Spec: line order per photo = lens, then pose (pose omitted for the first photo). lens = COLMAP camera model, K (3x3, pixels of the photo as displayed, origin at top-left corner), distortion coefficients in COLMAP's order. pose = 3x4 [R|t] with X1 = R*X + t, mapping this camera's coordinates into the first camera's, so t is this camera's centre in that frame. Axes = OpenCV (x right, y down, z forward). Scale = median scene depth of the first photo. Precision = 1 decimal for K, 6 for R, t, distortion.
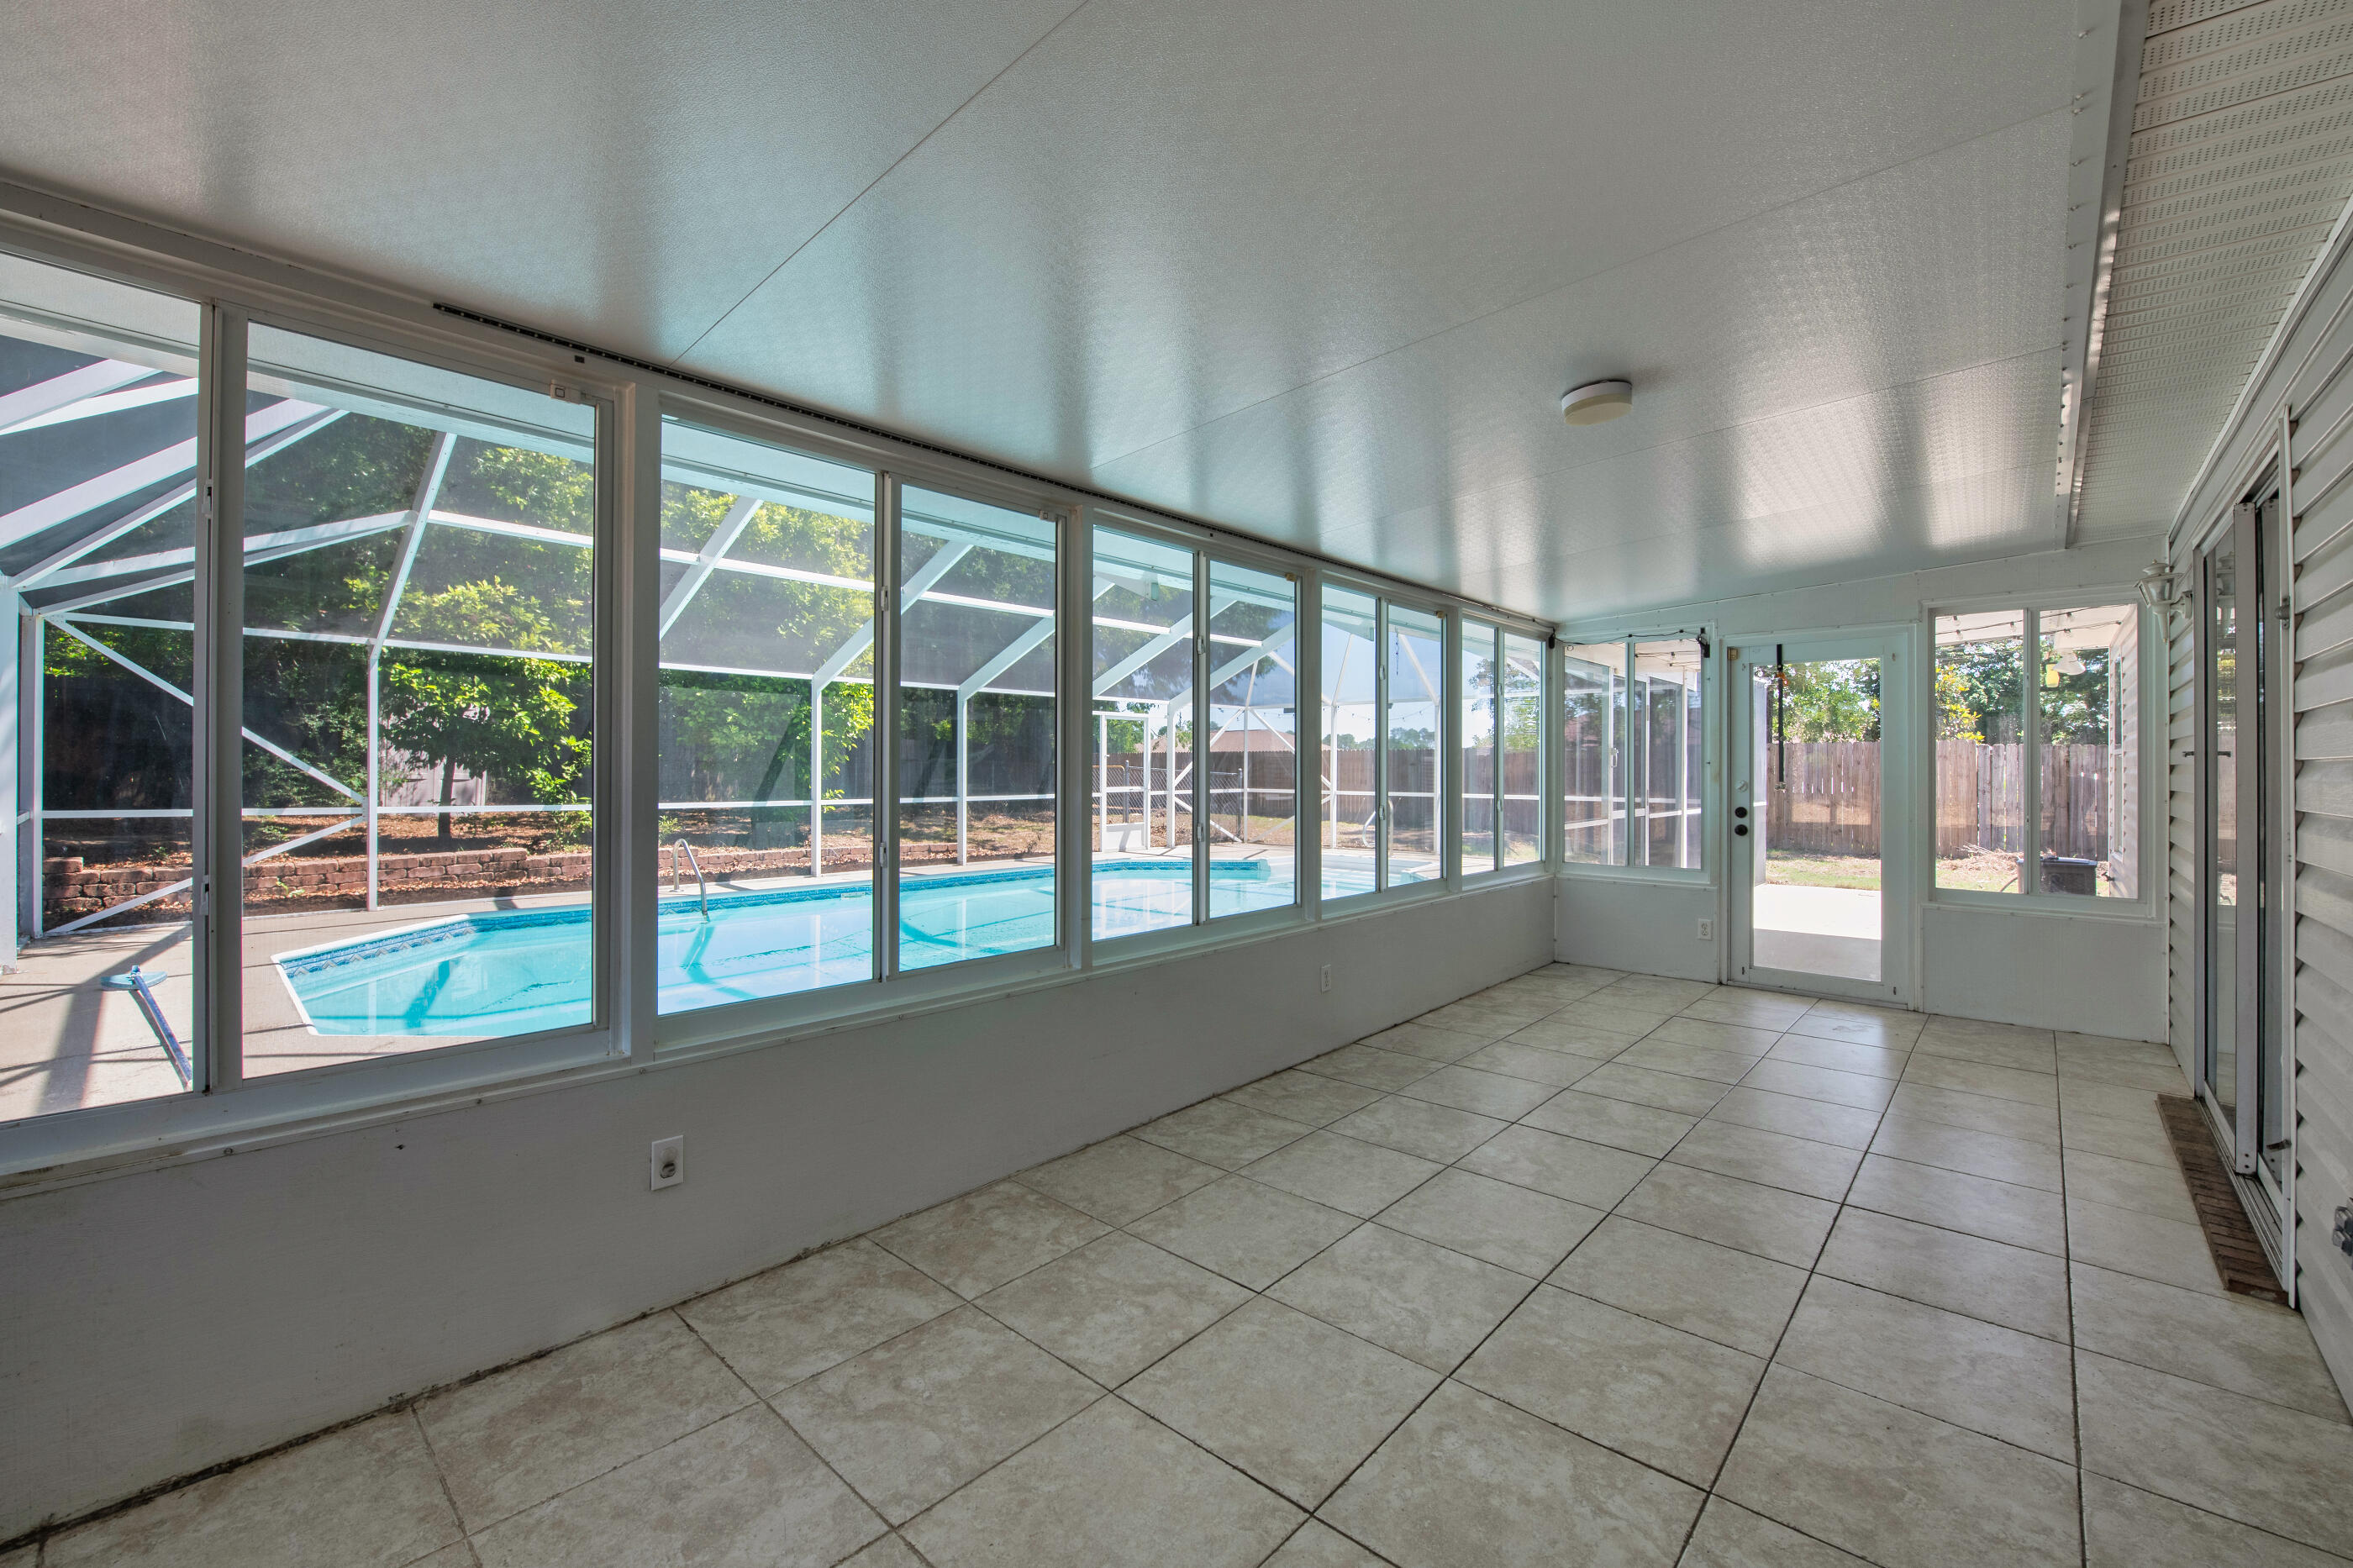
lens RADIAL K [[965.2, 0, 1178.4], [0, 965.2, 767.6], [0, 0, 1]] dist [-0.012875, -0.002047]
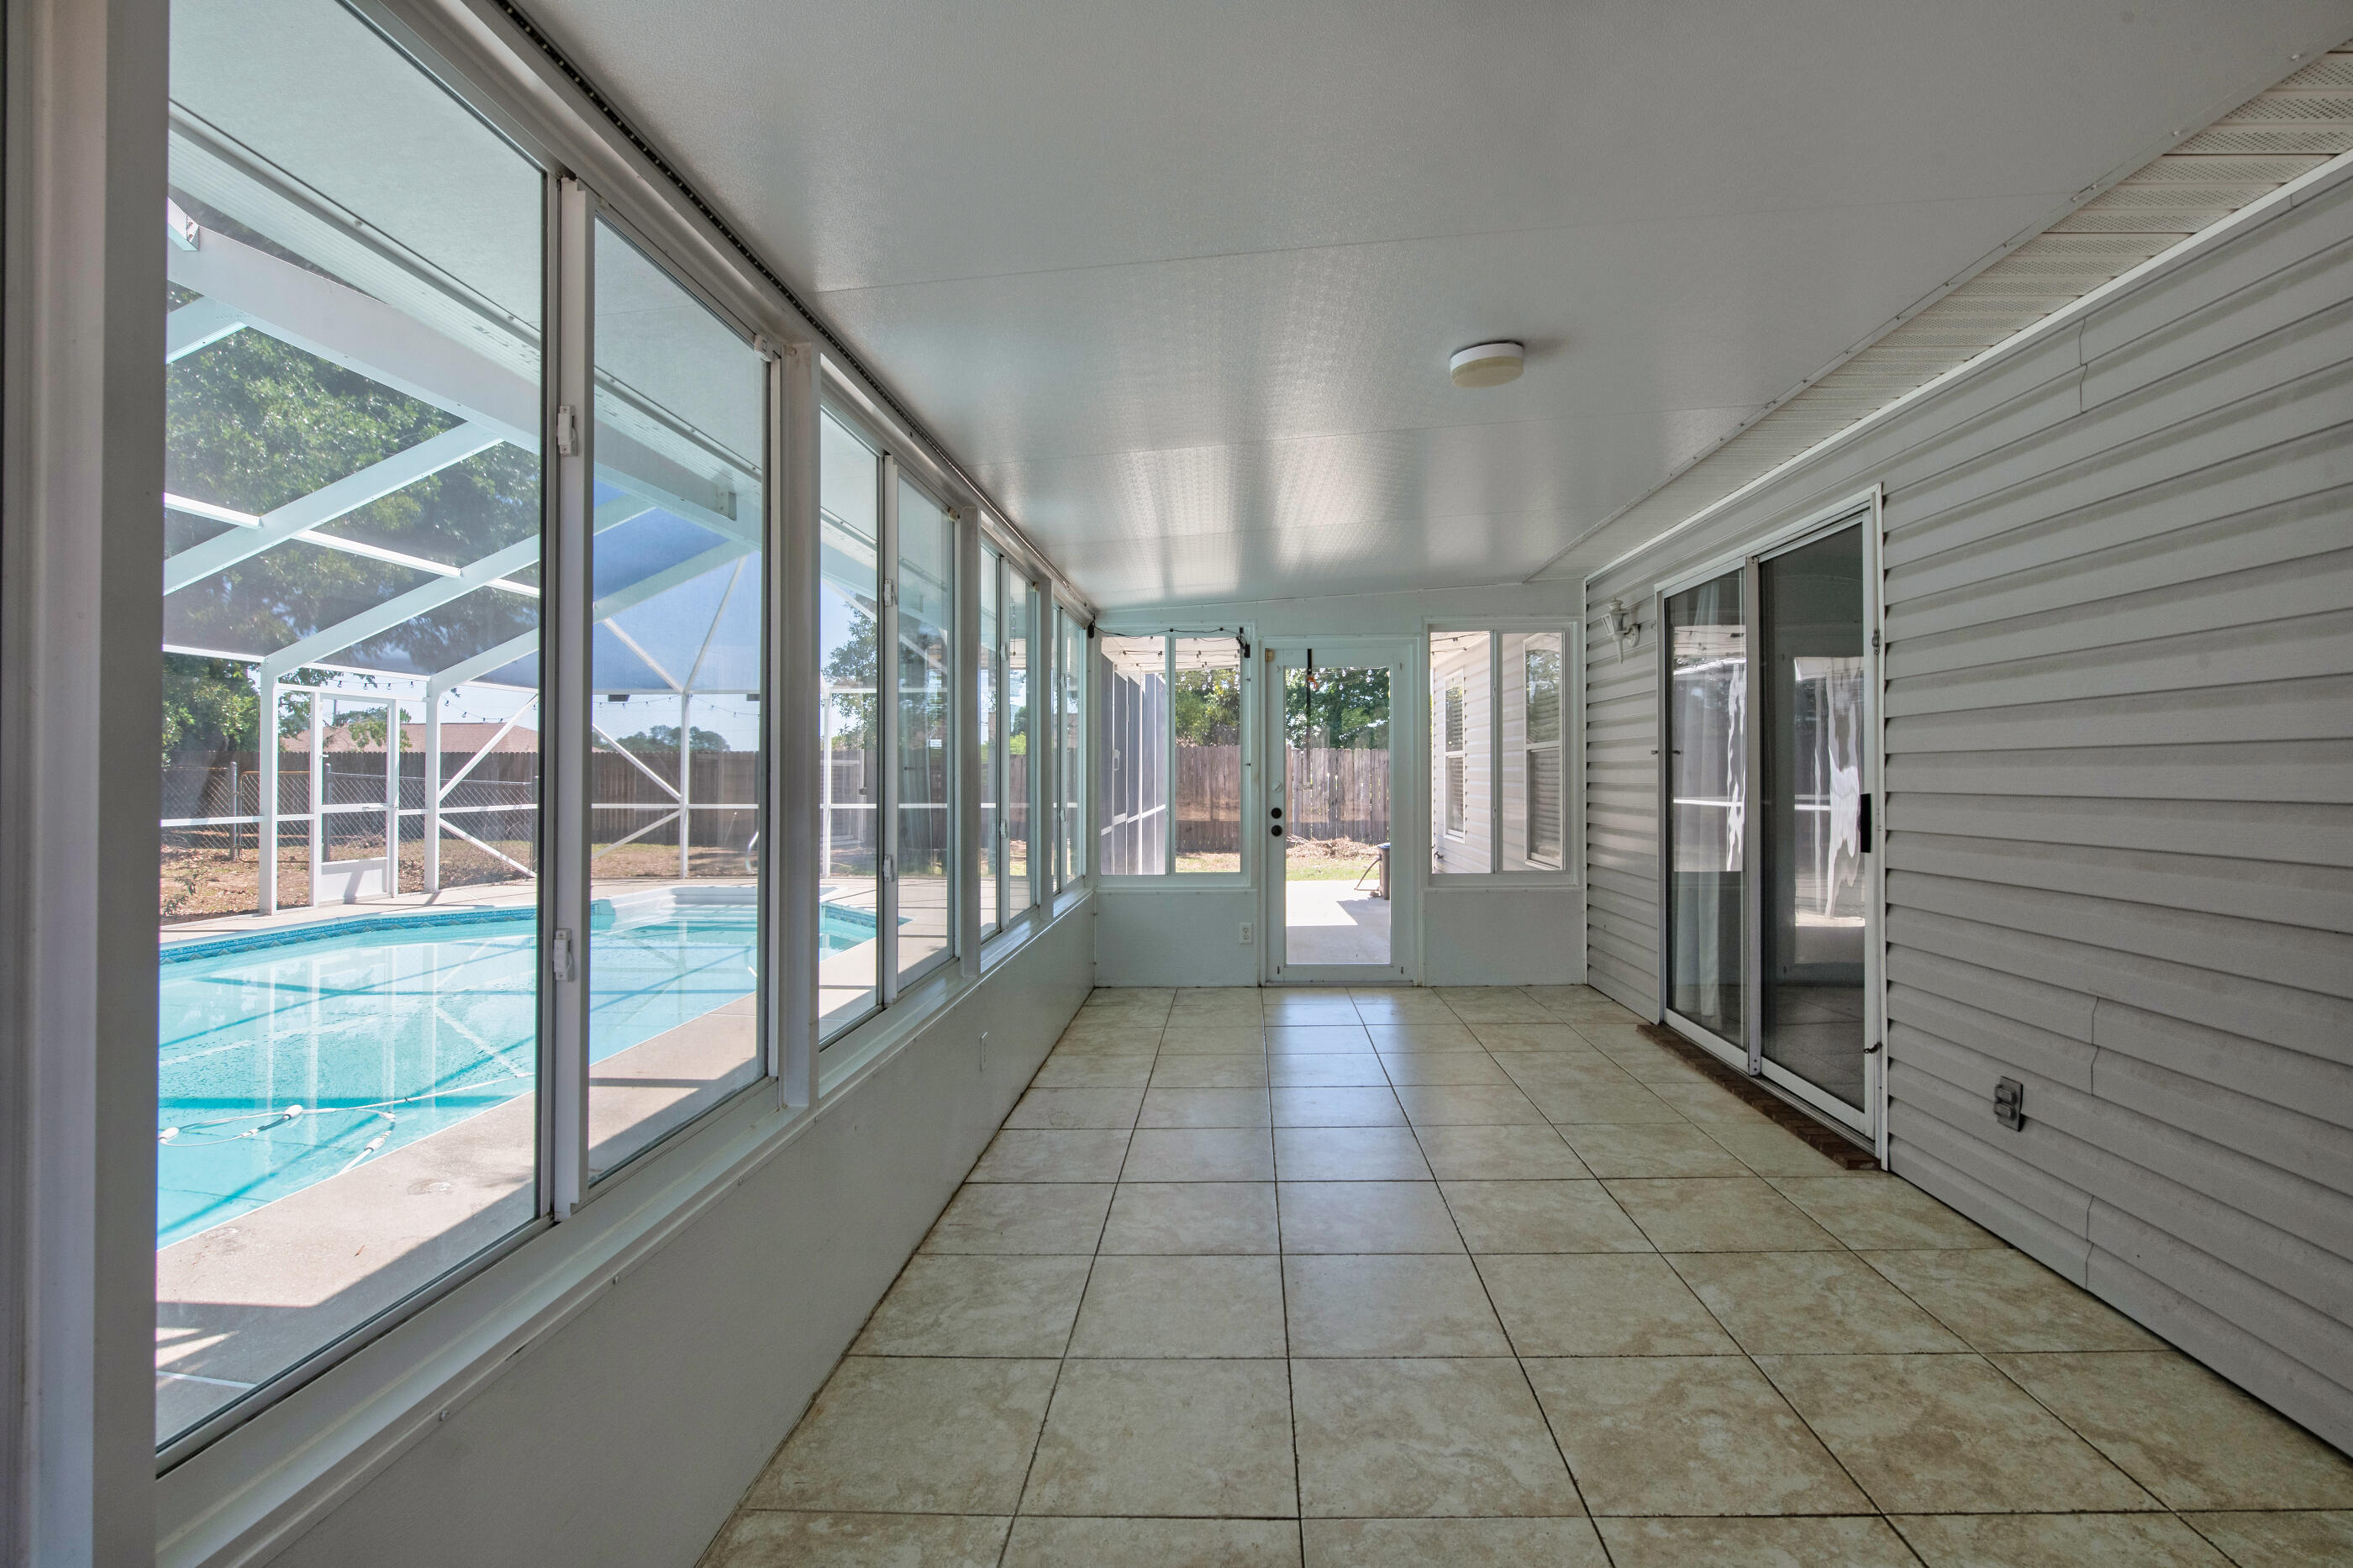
lens RADIAL K [[1078.2, 0, 1220.4], [0, 1078.2, 754.9], [0, 0, 1]] dist [-0.024419, 0.002548]
pose [[0.758314, 0.001513, 0.651888, -0.271240], [0.008238, 0.999895, -0.011903, -0.001334], [-0.651838, 0.014396, 0.758222, 0.254919]]
